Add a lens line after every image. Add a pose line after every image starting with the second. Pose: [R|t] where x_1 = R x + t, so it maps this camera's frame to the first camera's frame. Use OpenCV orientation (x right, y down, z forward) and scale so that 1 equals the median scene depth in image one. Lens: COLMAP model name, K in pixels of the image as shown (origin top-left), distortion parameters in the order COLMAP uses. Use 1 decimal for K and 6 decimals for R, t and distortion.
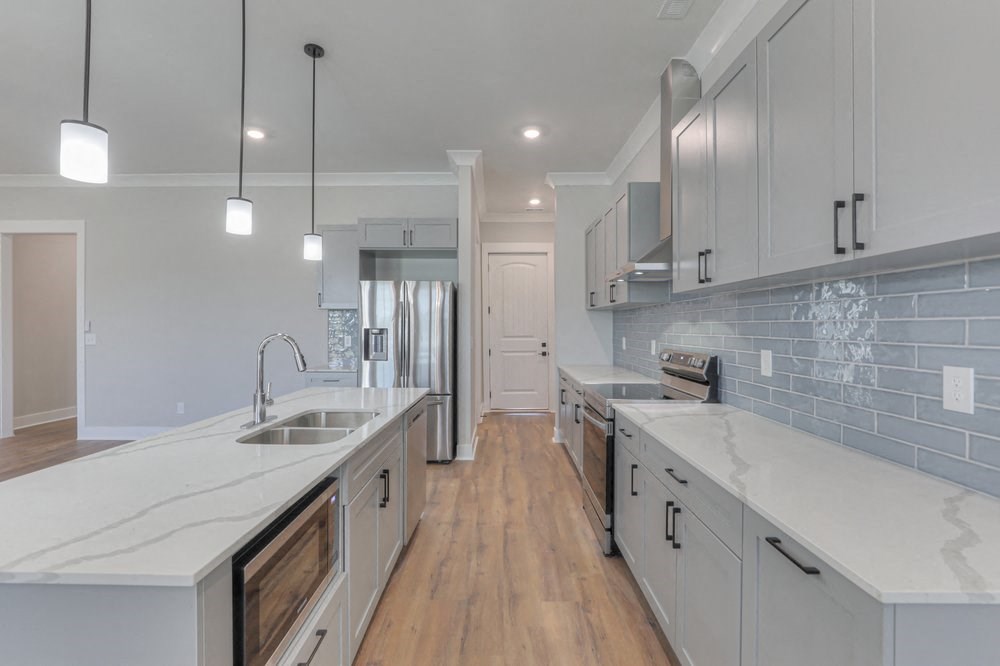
lens RADIAL K [[458.5, 0, 505.2], [0, 458.5, 326.0], [0, 0, 1]] dist [-0.020117, 0.003853]
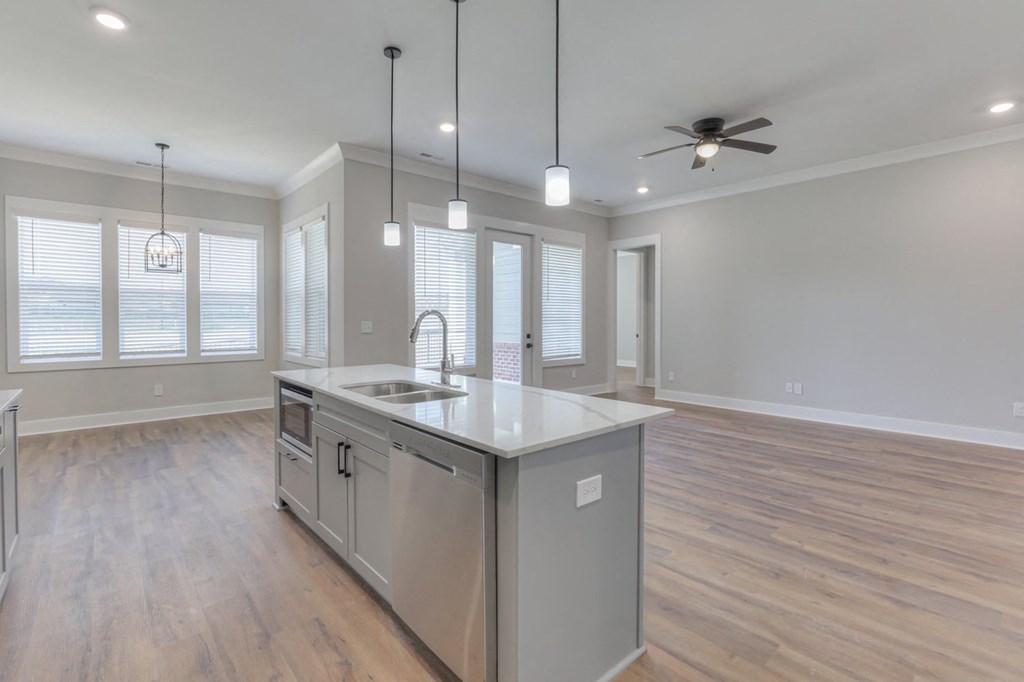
lens RADIAL K [[469.6, 0, 508.2], [0, 469.6, 327.4], [0, 0, 1]] dist [-0.020117, 0.003853]
pose [[-0.756633, 0.010005, -0.653764, 0.109143], [0.001016, 0.999900, 0.014127, 0.035158], [0.653839, 0.010024, -0.756567, 1.580408]]
